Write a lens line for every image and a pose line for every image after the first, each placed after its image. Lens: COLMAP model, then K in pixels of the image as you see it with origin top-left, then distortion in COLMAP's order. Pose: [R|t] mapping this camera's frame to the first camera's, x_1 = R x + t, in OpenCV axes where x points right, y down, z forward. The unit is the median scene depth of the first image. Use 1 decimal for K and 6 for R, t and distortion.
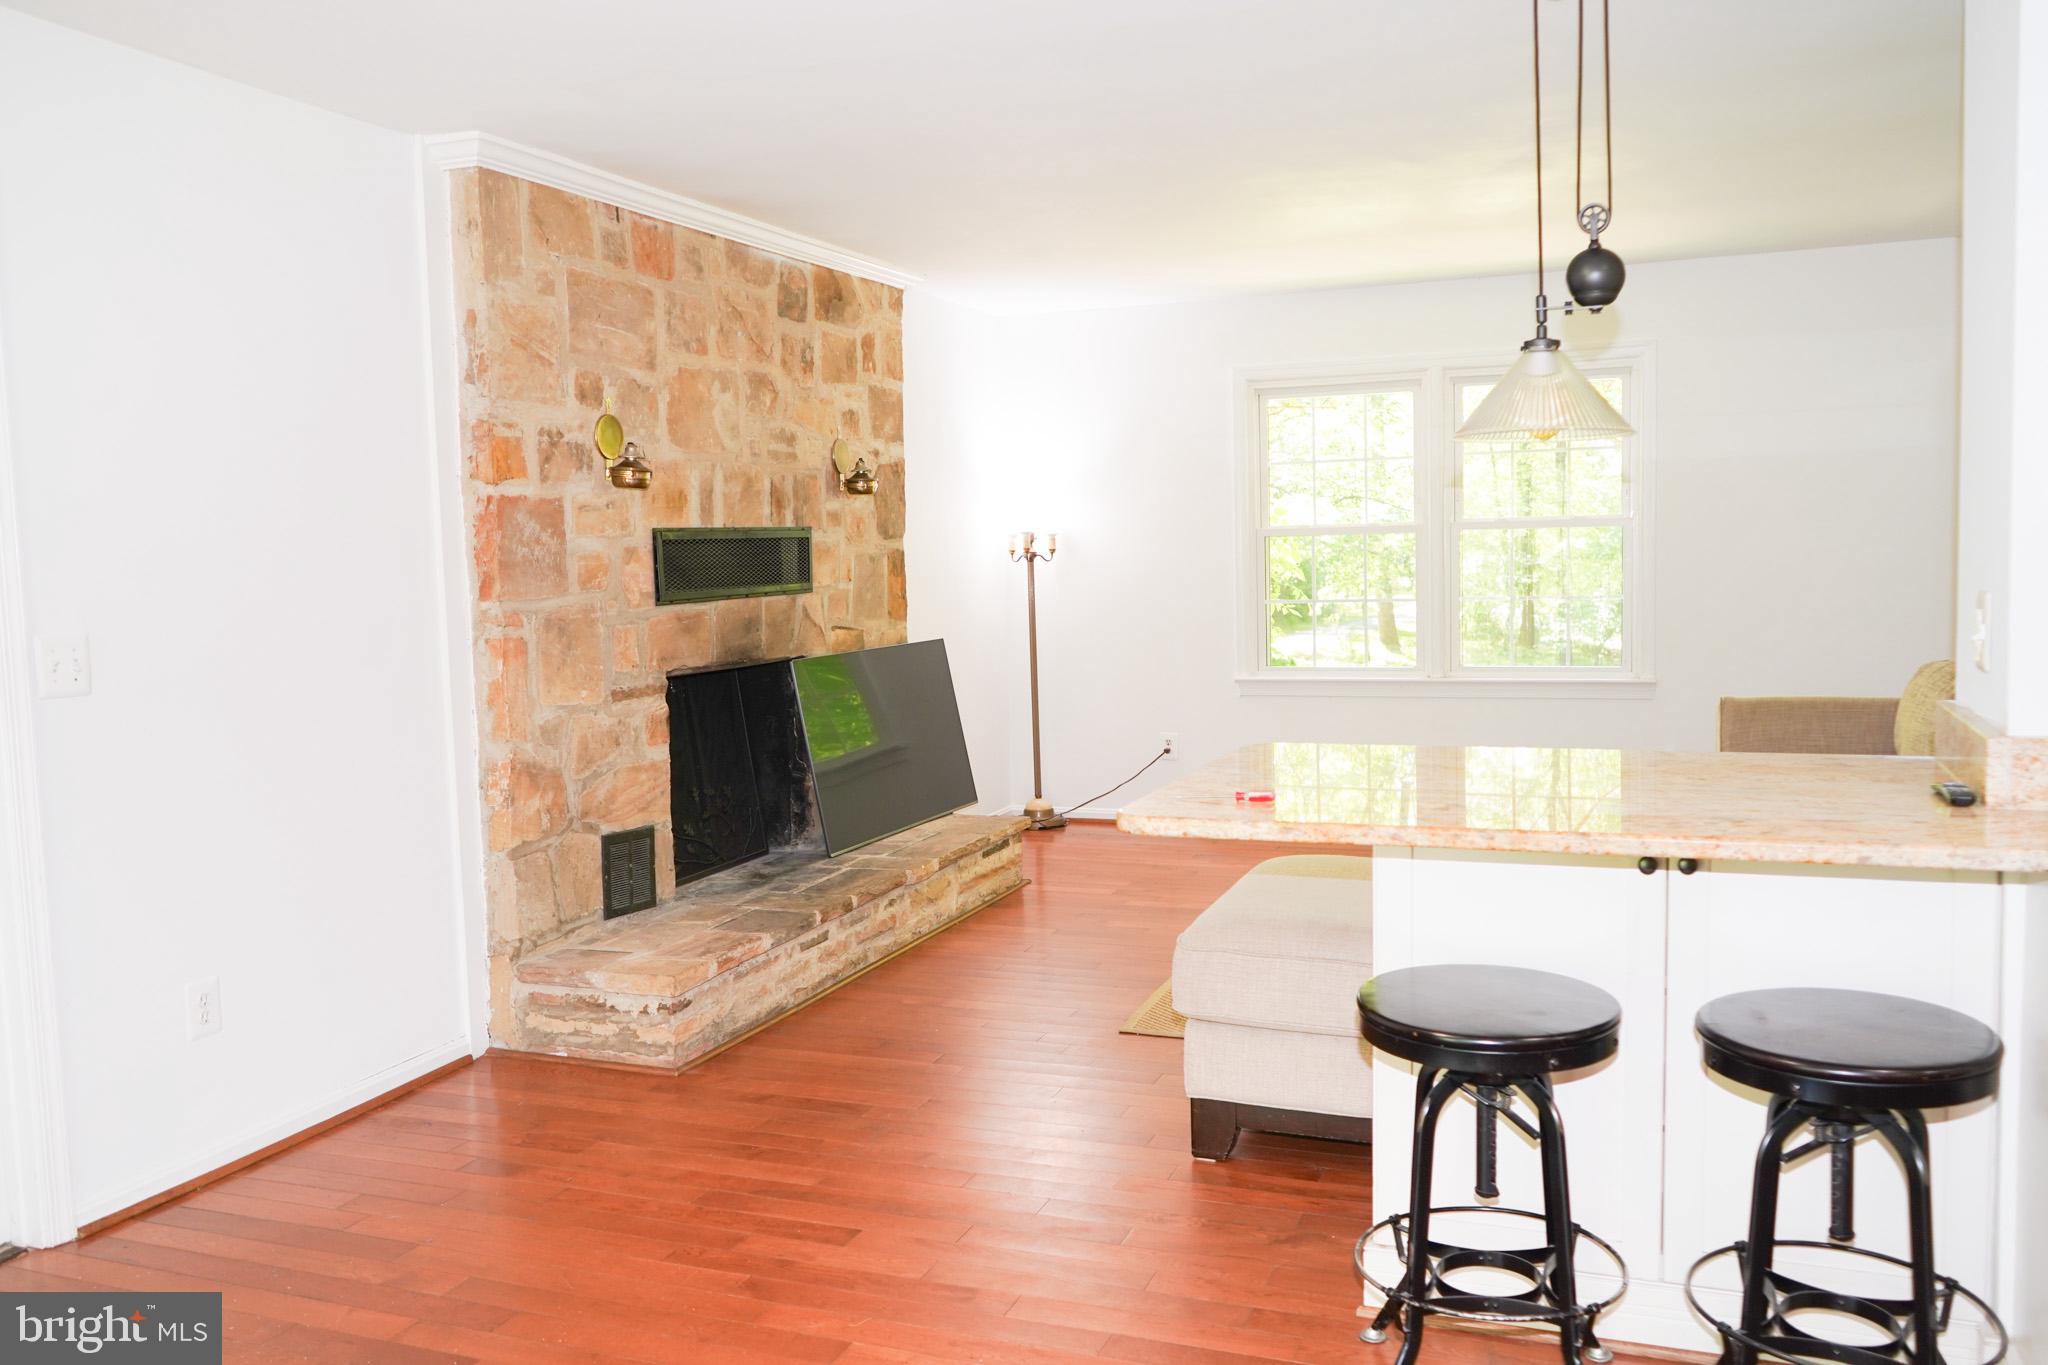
lens RADIAL K [[1640.2, 0, 1023.4], [0, 1640.2, 681.8], [0, 0, 1]] dist [-0.004444, 0.002013]
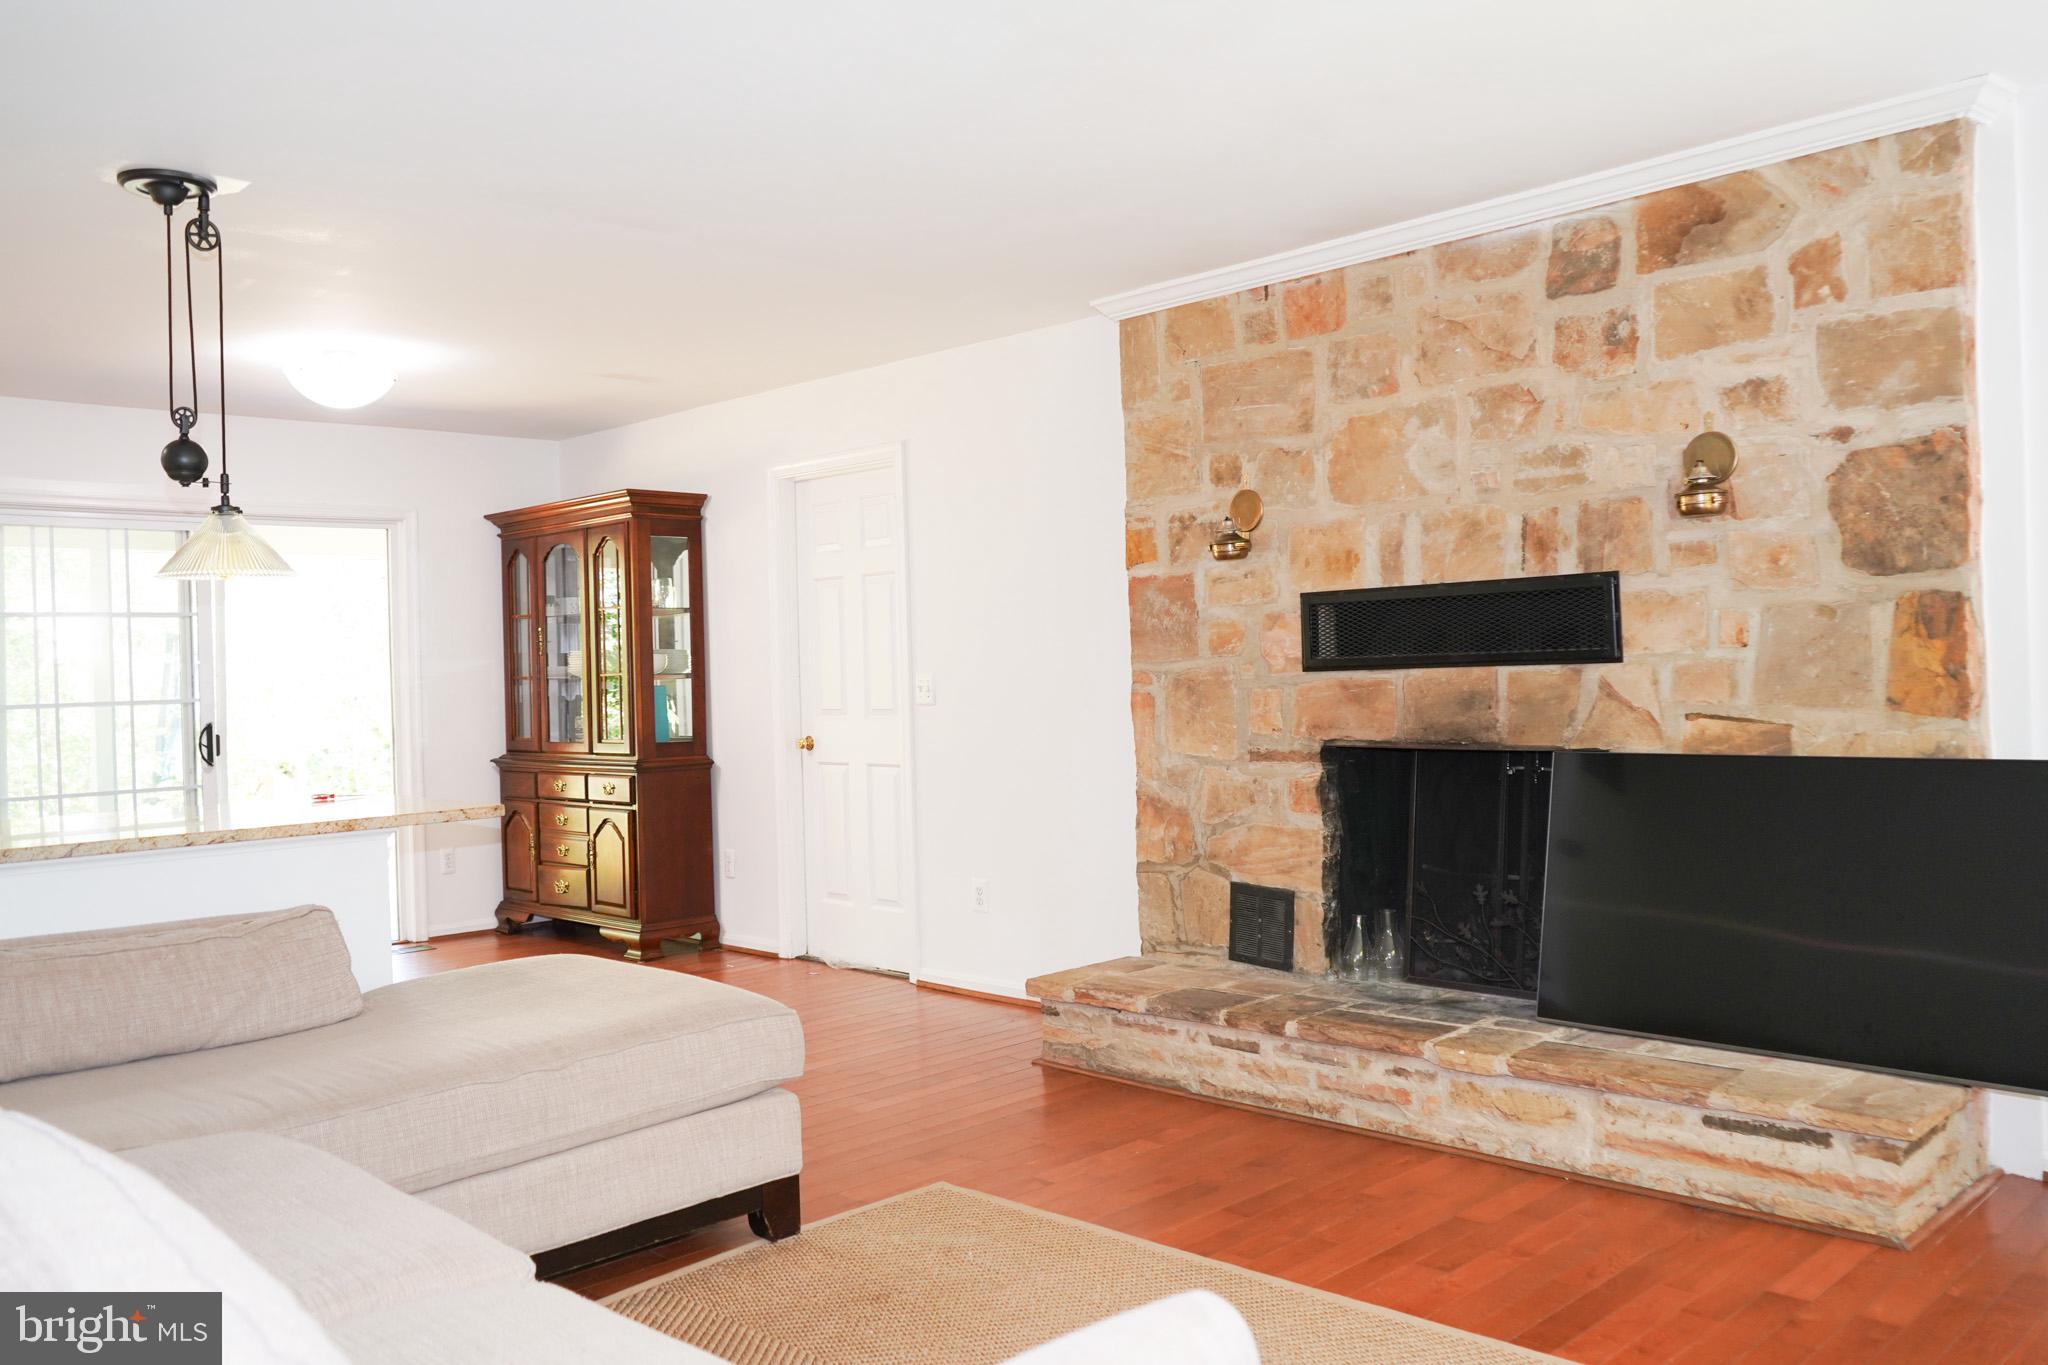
lens RADIAL K [[1640.2, 0, 1024.0], [0, 1640.2, 683.0], [0, 0, 1]] dist [-0.004444, 0.002013]
pose [[-0.403495, 0.050850, -0.913568, 0.751787], [-0.033042, 0.996994, 0.070087, -0.104126], [0.914385, 0.058466, -0.400601, 1.255026]]
